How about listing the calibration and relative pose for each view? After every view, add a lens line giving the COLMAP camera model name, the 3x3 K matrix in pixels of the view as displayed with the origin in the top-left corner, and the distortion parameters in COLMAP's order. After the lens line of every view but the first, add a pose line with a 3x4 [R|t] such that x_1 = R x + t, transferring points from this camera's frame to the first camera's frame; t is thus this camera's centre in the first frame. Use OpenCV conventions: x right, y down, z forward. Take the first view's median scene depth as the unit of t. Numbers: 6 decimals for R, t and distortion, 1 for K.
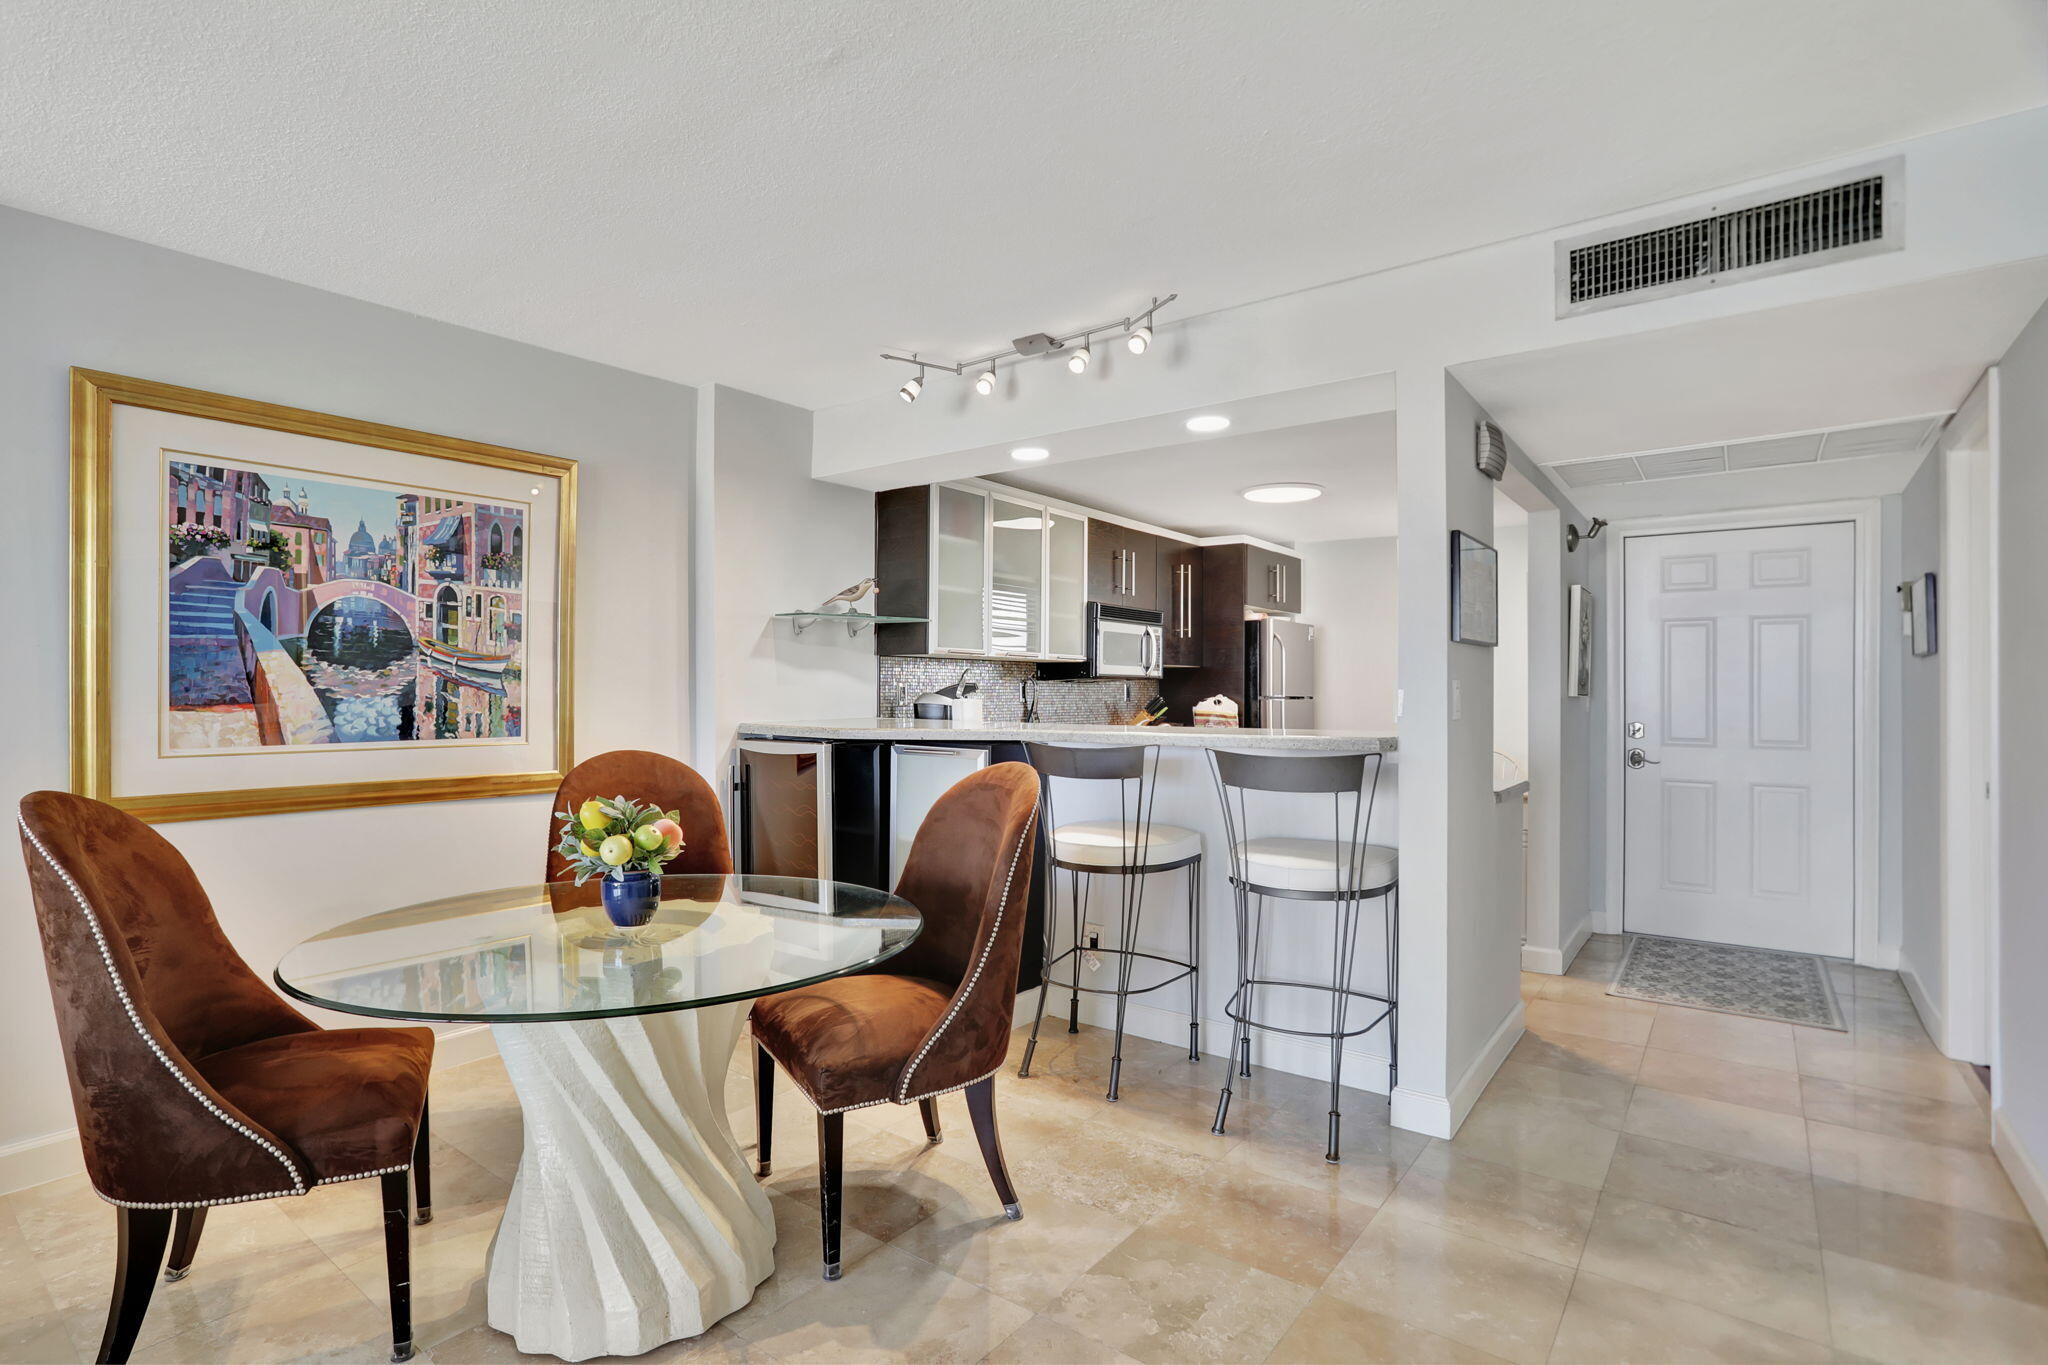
lens RADIAL K [[1002.4, 0, 993.8], [0, 1002.4, 681.3], [0, 0, 1]] dist [-0.043989, 0.011604]
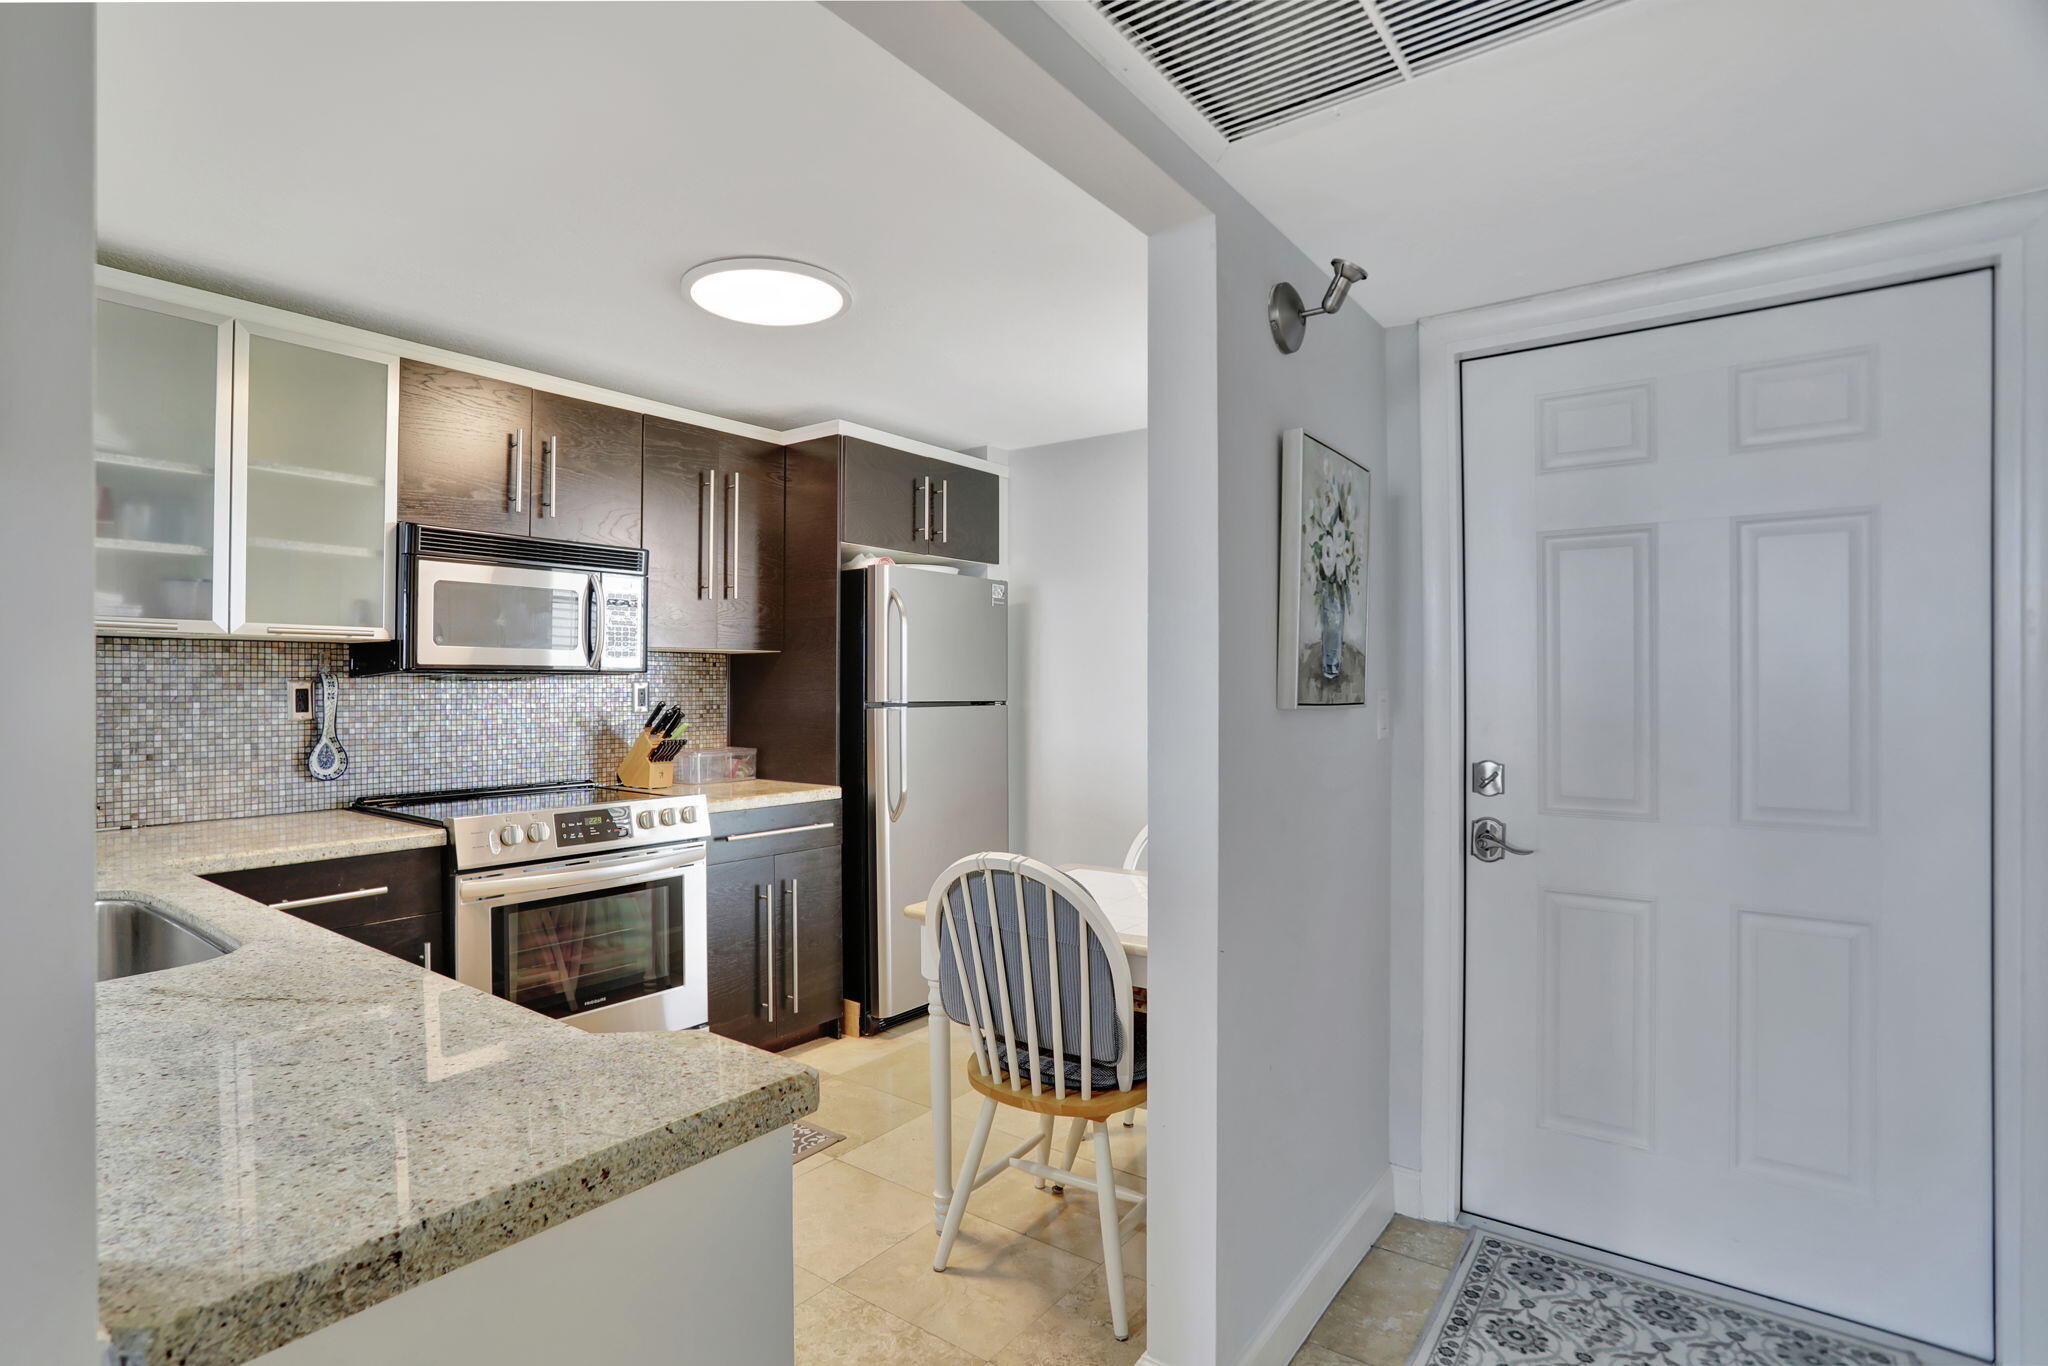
lens RADIAL K [[1002.4, 0, 977.0], [0, 1002.4, 670.0], [0, 0, 1]] dist [-0.043989, 0.011604]
pose [[0.999979, -0.006459, -0.000795, 0.441356], [0.006453, 0.999957, -0.006621, 0.001011], [0.000837, 0.006615, 0.999978, 0.572429]]
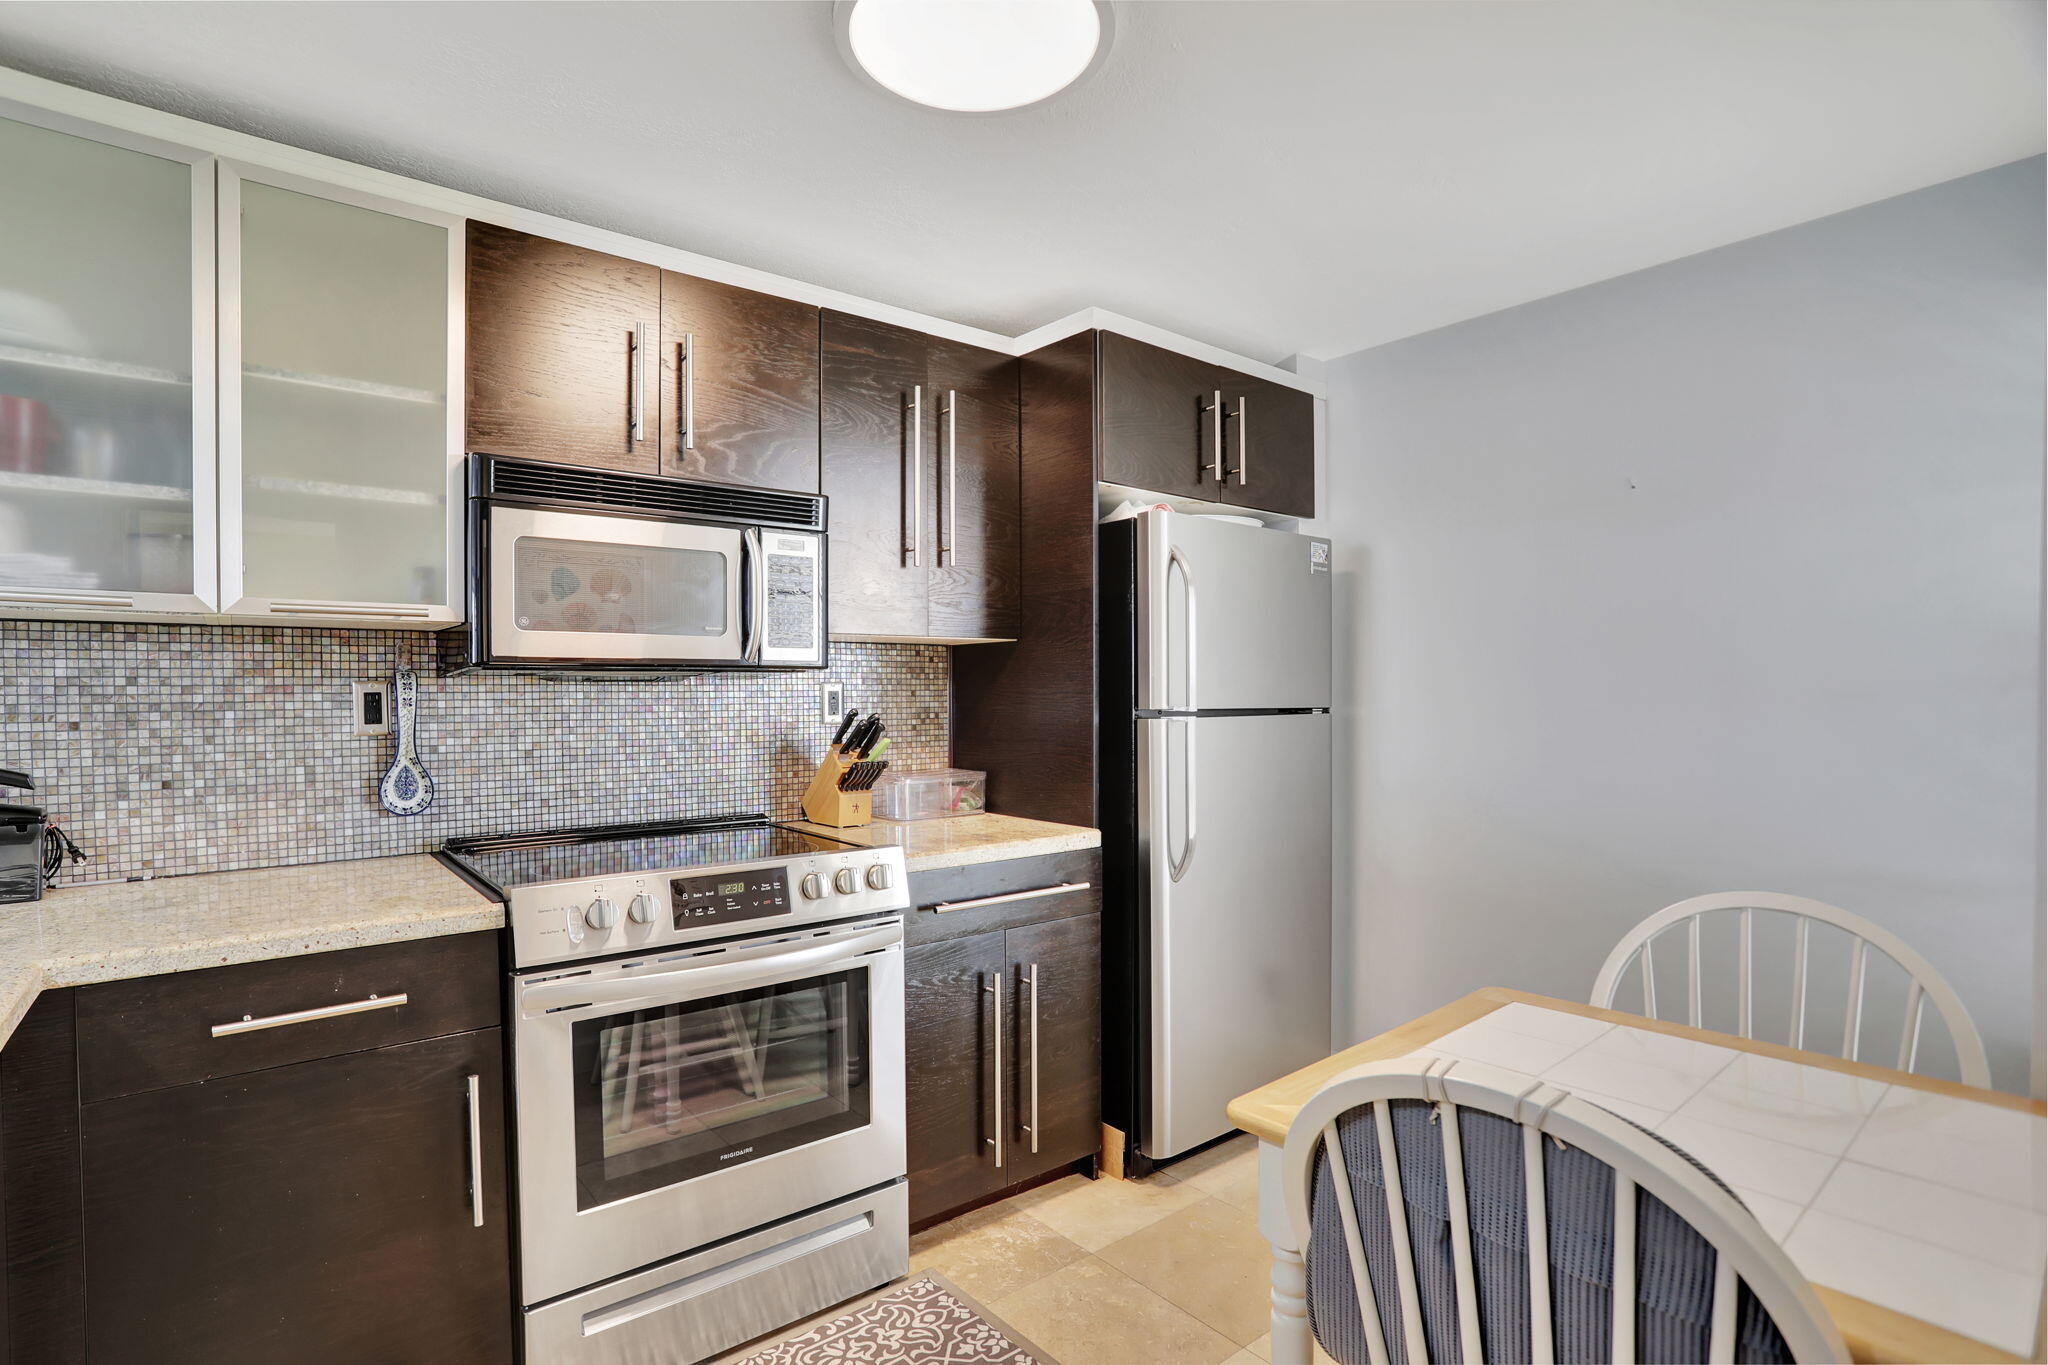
lens RADIAL K [[1002.4, 0, 978.9], [0, 1002.4, 705.8], [0, 0, 1]] dist [-0.043989, 0.011604]
pose [[0.969290, -0.005160, -0.245868, 0.406387], [0.011103, 0.999679, 0.022791, 0.004633], [0.245671, -0.024821, 0.969035, 0.800320]]
